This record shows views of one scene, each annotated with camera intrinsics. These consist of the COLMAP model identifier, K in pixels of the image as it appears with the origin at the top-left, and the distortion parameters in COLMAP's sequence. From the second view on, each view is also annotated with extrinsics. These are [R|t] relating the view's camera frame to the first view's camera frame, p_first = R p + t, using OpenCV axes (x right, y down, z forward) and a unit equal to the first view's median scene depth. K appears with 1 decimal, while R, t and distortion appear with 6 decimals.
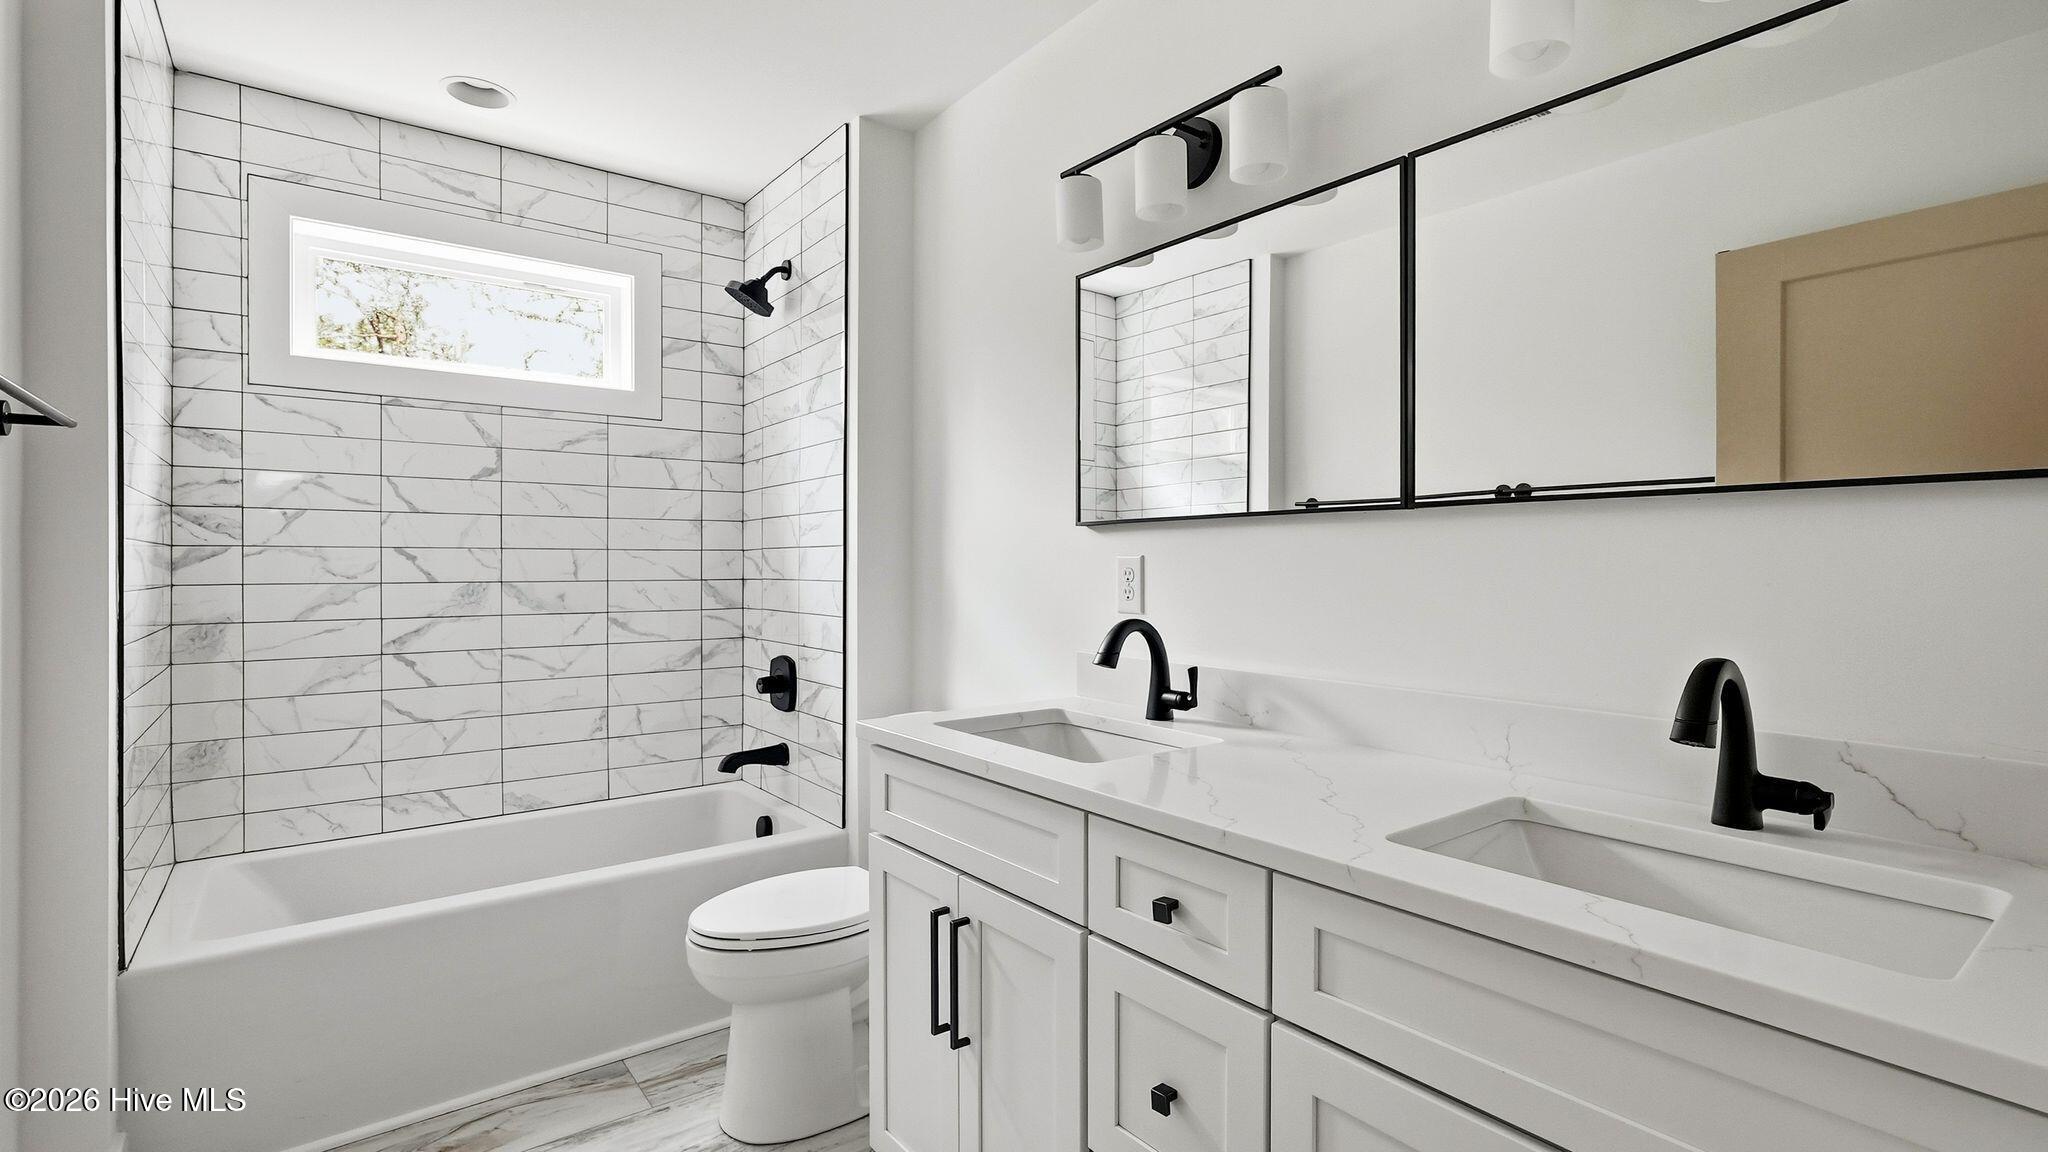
lens RADIAL K [[958.0, 0, 1024.0], [0, 958.0, 576.0], [0, 0, 1]] dist [0.090520, 0.042679]
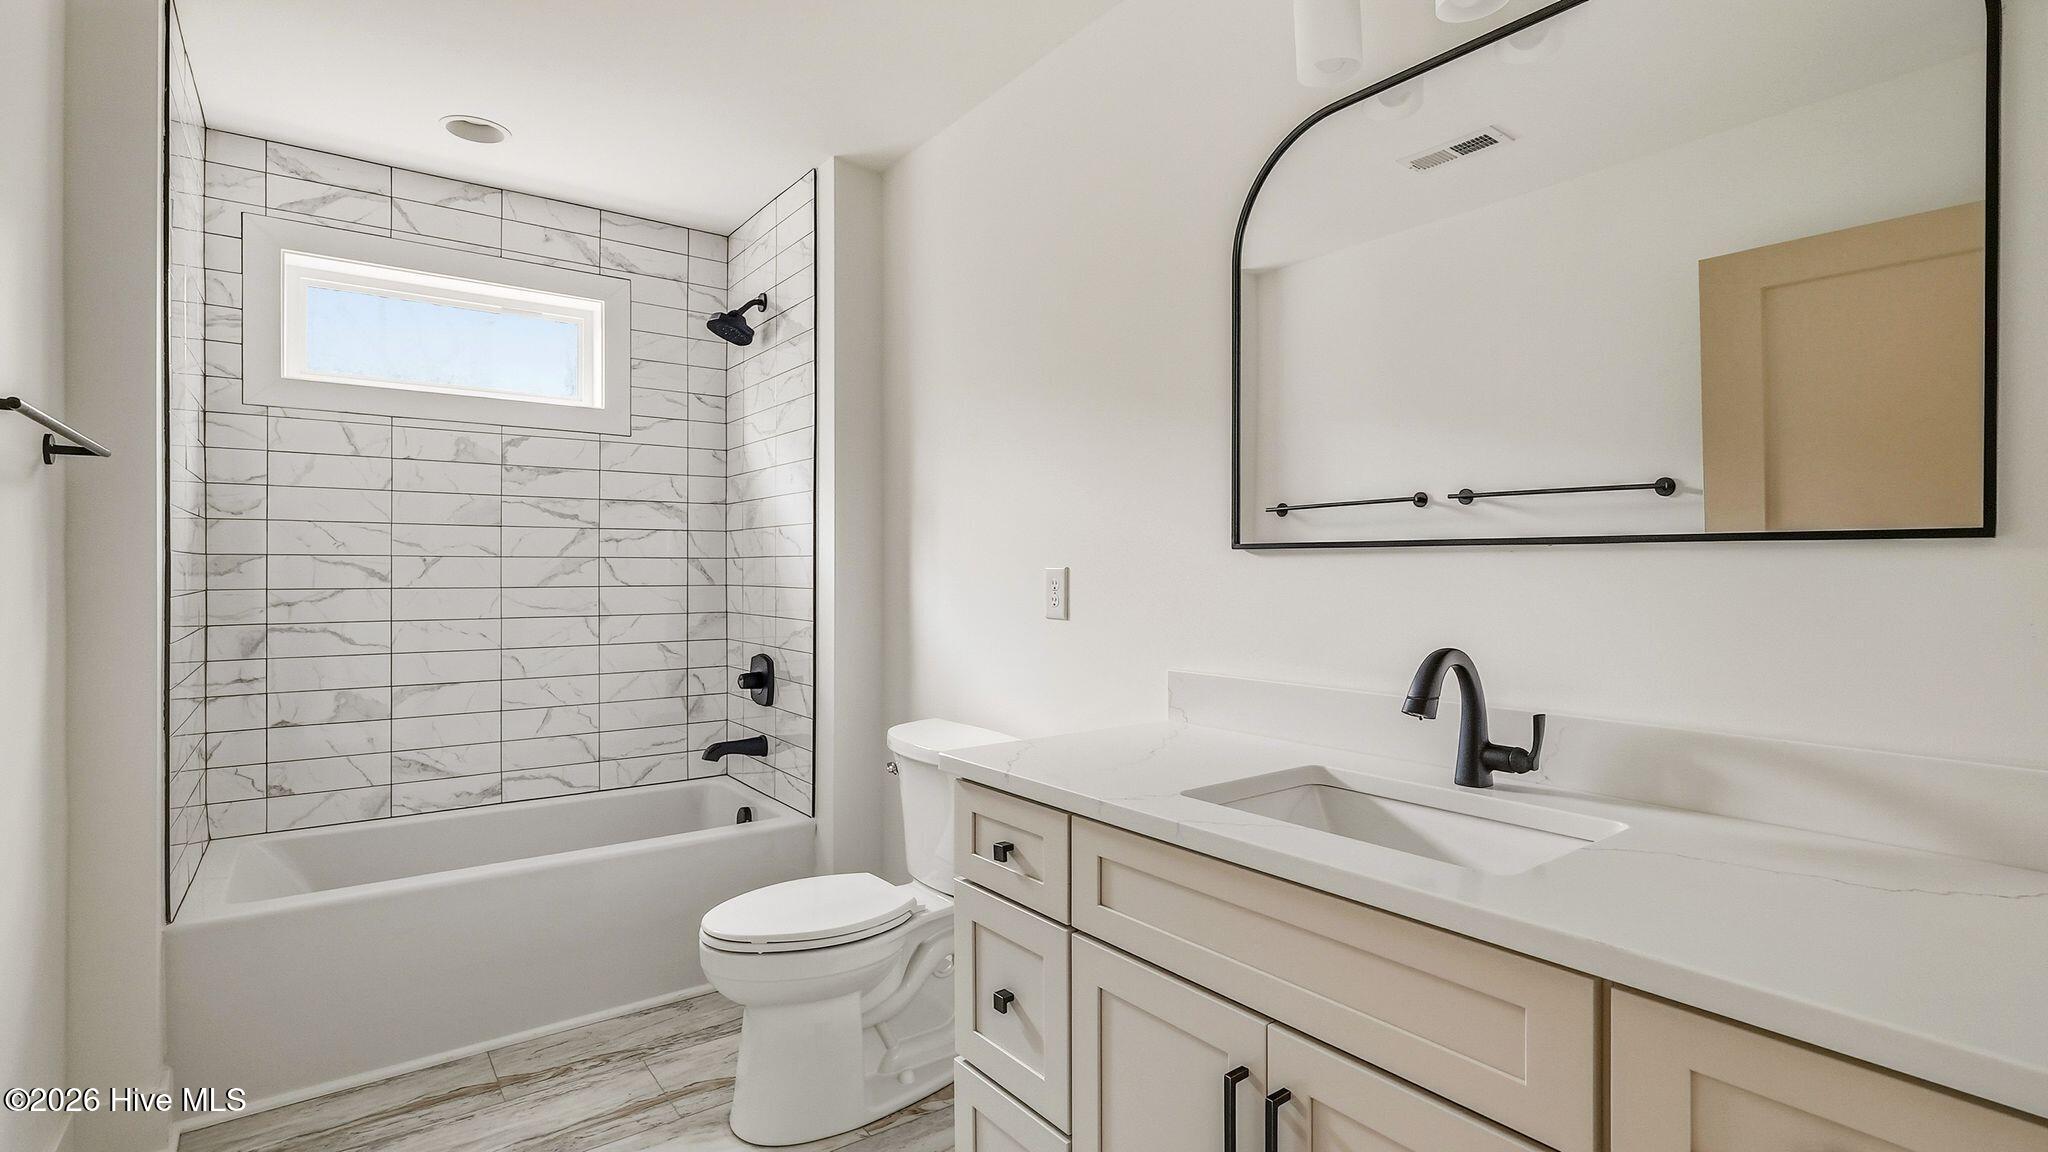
lens RADIAL K [[972.6, 0, 1024.0], [0, 972.6, 576.0], [0, 0, 1]] dist [0.155697, 0.000011]
pose [[0.999586, -0.001197, -0.028753, 0.082930], [0.001073, 0.999990, -0.004332, -0.002098], [0.028758, 0.004299, 0.999577, -0.108002]]
